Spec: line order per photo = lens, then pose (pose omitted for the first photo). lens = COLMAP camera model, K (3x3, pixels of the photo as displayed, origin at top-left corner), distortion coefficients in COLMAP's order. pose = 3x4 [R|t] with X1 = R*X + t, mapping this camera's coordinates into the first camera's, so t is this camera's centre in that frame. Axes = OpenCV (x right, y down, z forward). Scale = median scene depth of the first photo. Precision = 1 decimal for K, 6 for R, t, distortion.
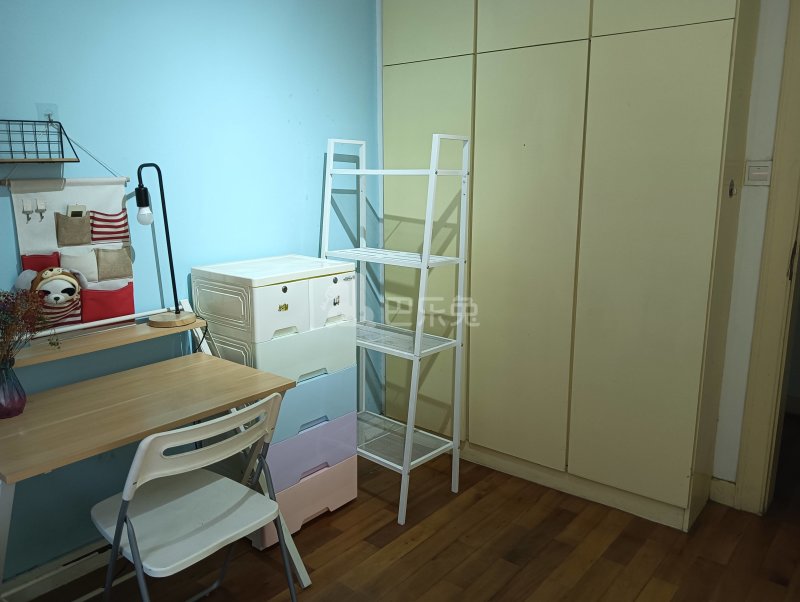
lens RADIAL K [[633.9, 0, 400.0], [0, 633.9, 295.7], [0, 0, 1]] dist [0.107892, -0.210853]
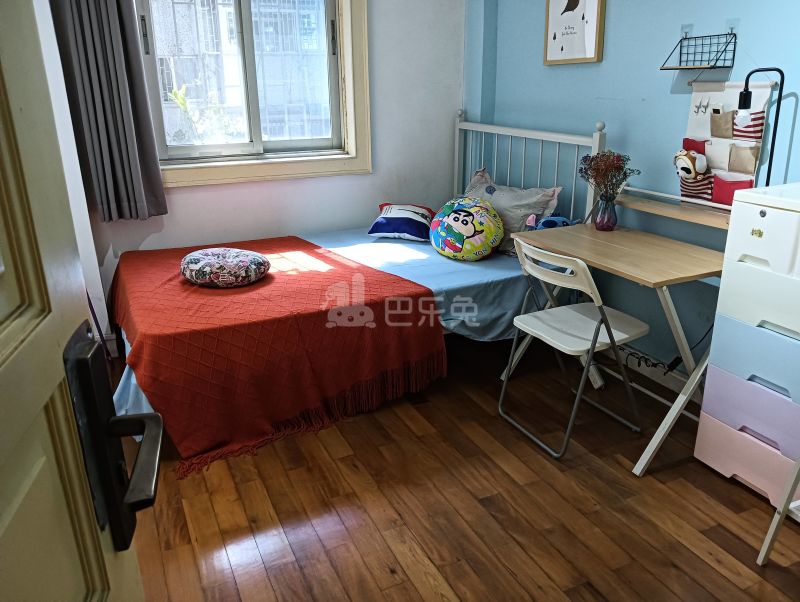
lens RADIAL K [[633.9, 0, 400.0], [0, 633.9, 295.7], [0, 0, 1]] dist [0.107892, -0.210853]
pose [[-0.425046, 0.299607, -0.854150, 0.887941], [-0.162518, 0.903039, 0.397629, -0.192149], [0.890463, 0.307825, -0.335142, 0.946490]]
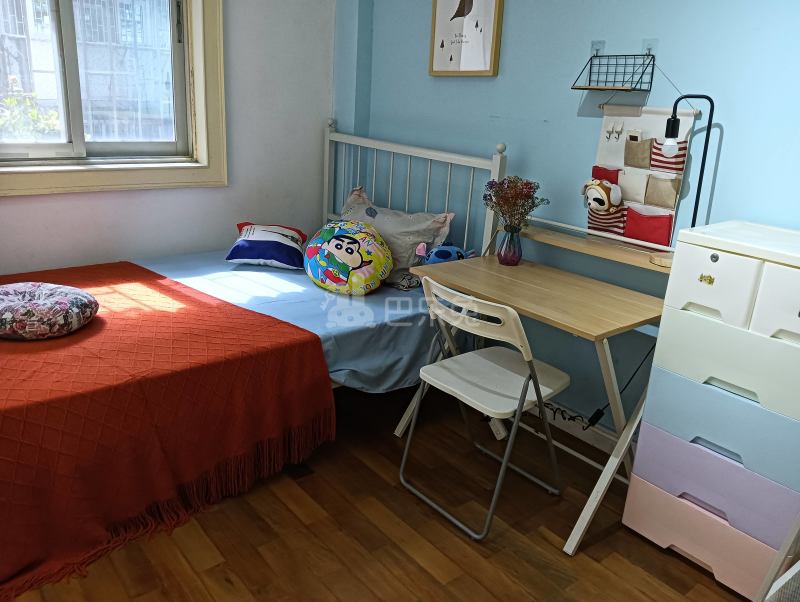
lens RADIAL K [[633.9, 0, 400.0], [0, 633.9, 295.7], [0, 0, 1]] dist [0.107892, -0.210853]
pose [[-0.189347, 0.289954, -0.938123, 0.691402], [-0.248598, 0.910122, 0.331476, -0.142519], [0.949919, 0.295979, -0.100247, 0.776092]]
